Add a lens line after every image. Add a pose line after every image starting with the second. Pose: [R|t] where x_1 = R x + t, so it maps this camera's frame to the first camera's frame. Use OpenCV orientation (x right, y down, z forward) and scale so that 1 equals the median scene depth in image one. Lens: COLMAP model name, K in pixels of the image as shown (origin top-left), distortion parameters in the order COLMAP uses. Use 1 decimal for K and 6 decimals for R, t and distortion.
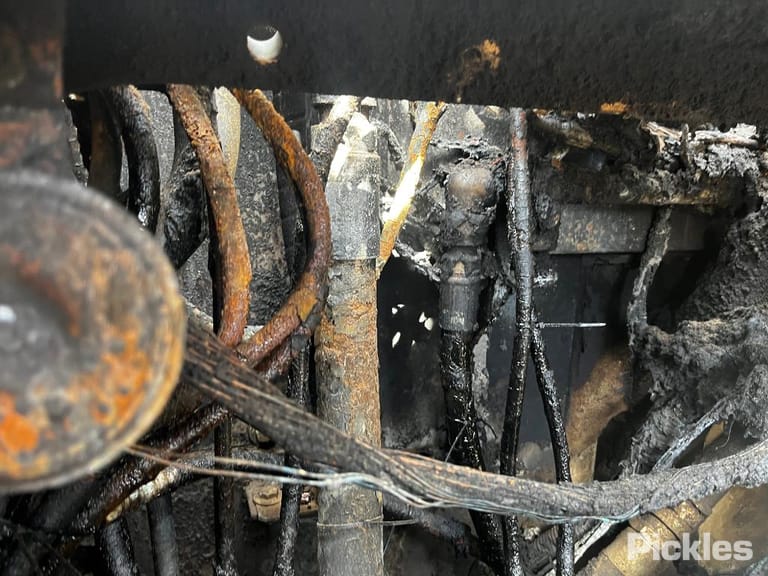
lens RADIAL K [[586.2, 0, 384.3], [0, 586.2, 299.0], [0, 0, 1]] dist [0.025932, -0.056695]
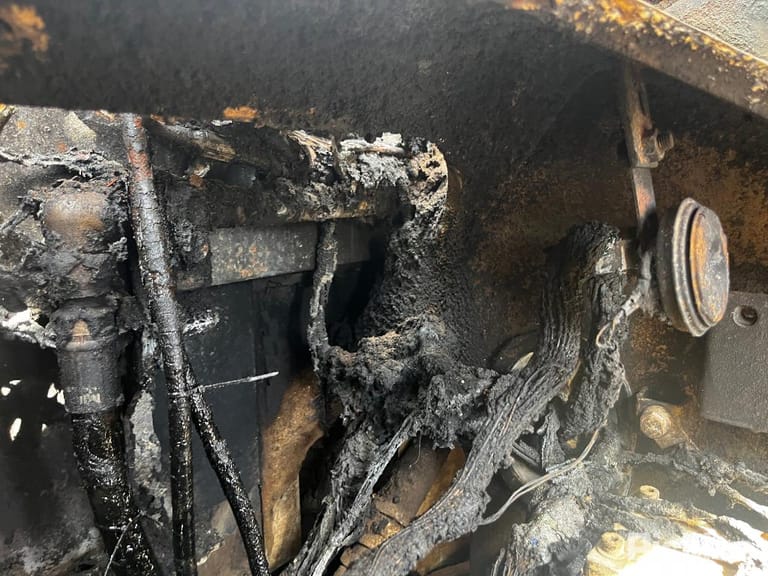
lens RADIAL K [[586.2, 0, 384.3], [0, 586.2, 299.0], [0, 0, 1]] dist [0.025932, -0.056695]
pose [[0.866347, -0.134595, 0.480966, 0.100479], [0.138182, 0.990007, 0.028144, -0.053245], [-0.479947, 0.042078, 0.876288, 0.160922]]
